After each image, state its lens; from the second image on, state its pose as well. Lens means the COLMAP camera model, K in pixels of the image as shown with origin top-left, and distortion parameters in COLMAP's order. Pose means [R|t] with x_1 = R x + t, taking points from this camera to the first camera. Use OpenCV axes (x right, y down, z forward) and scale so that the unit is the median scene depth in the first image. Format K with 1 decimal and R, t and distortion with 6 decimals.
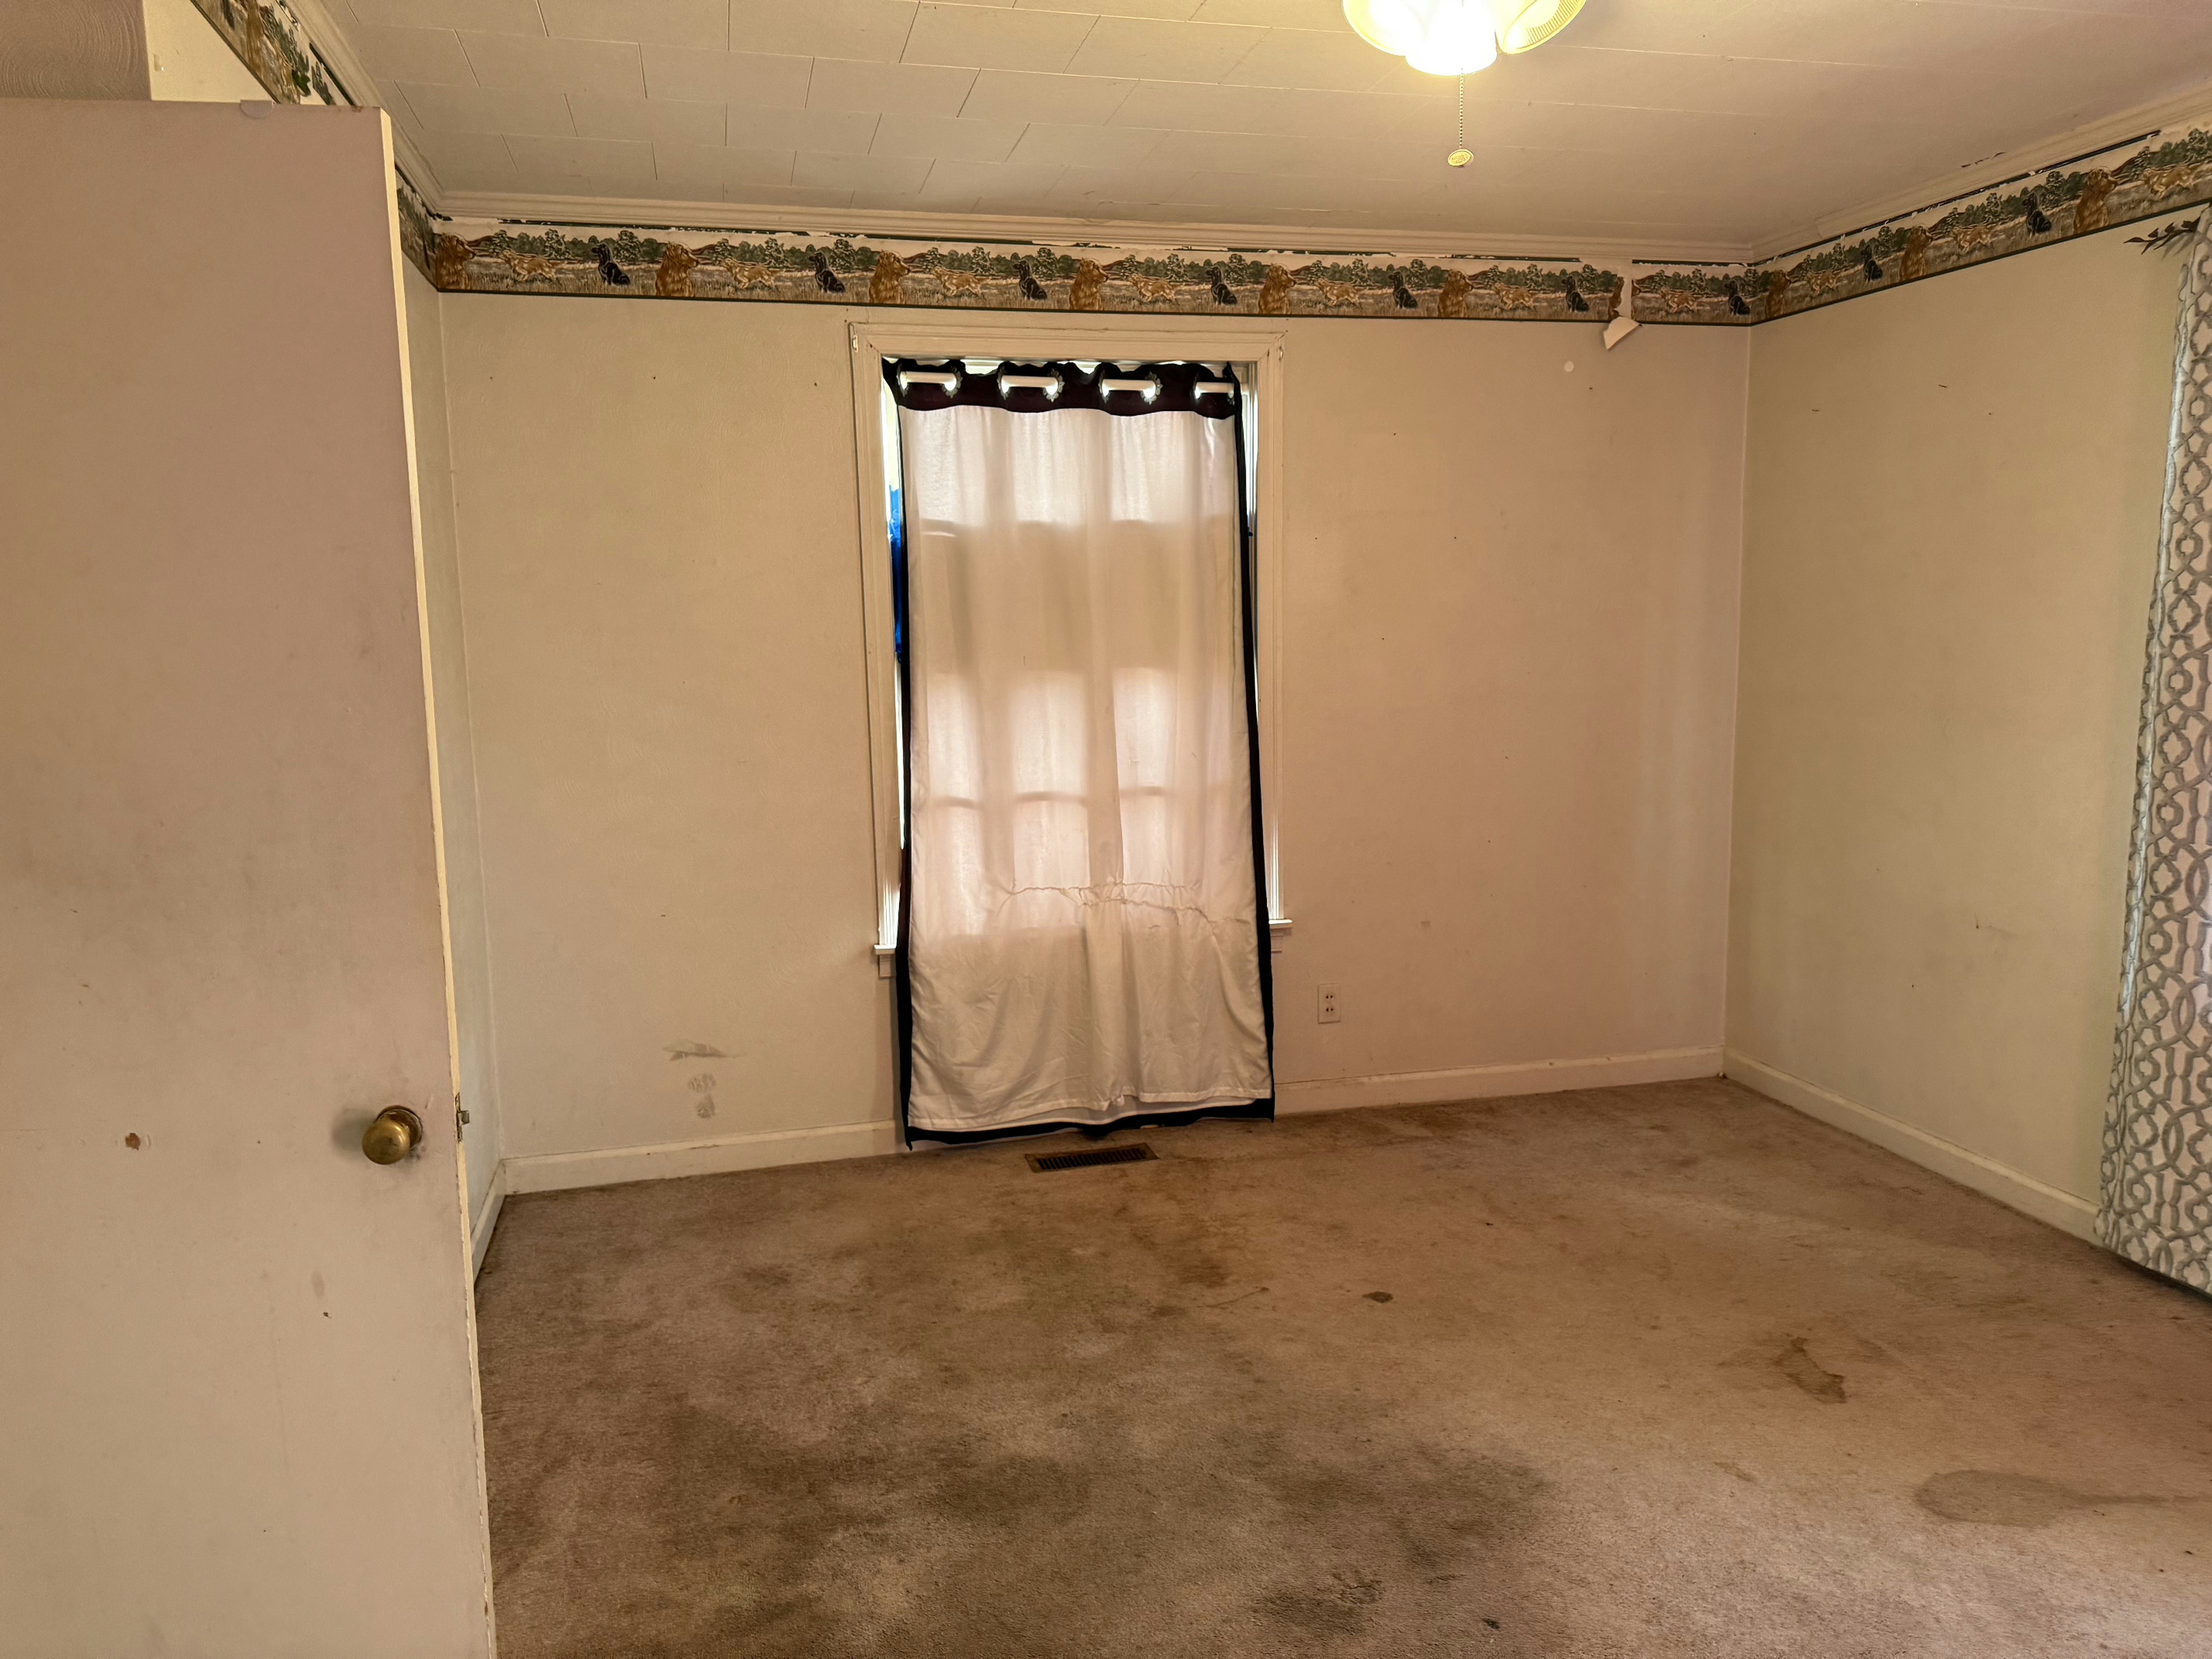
lens RADIAL K [[1551.0, 0, 1101.9], [0, 1551.0, 819.4], [0, 0, 1]] dist [0.054289, -0.065909]
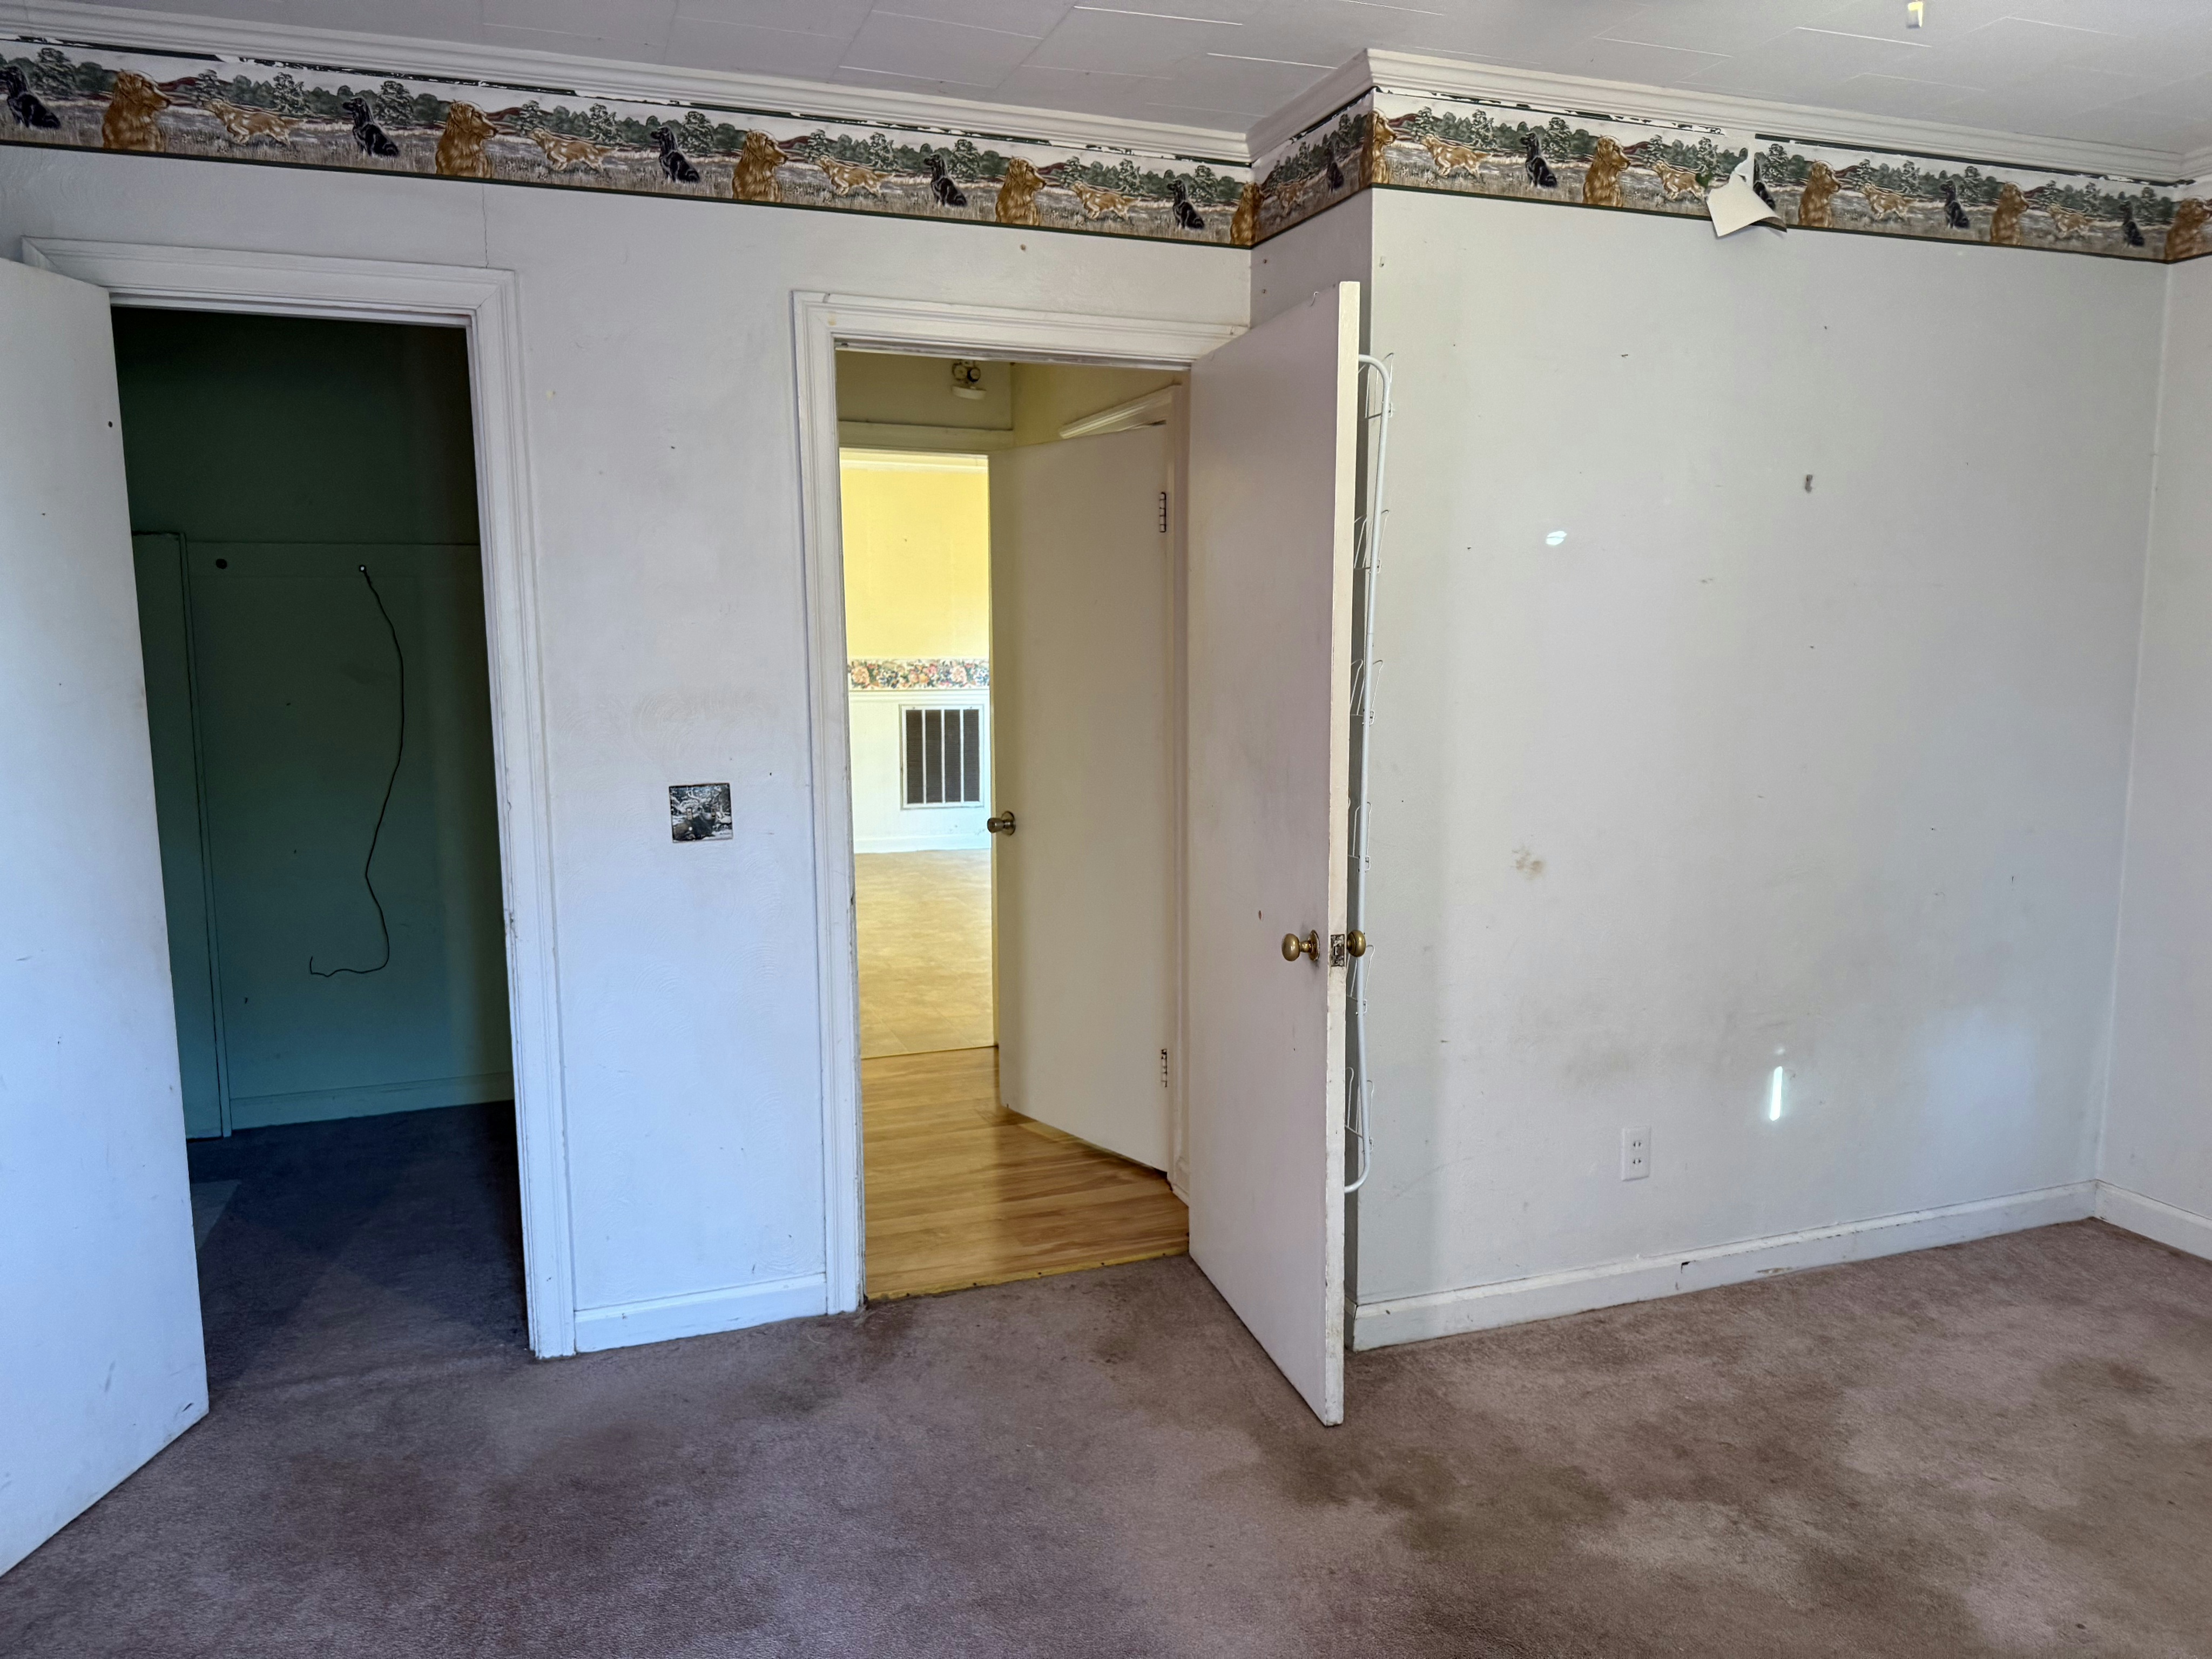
lens RADIAL K [[1551.0, 0, 1109.0], [0, 1551.0, 830.5], [0, 0, 1]] dist [0.054289, -0.065909]
pose [[0.110670, 0.148059, -0.982767, 1.120791], [-0.131621, 0.982315, 0.133168, -0.094960], [0.985103, 0.114615, 0.128200, 0.648087]]
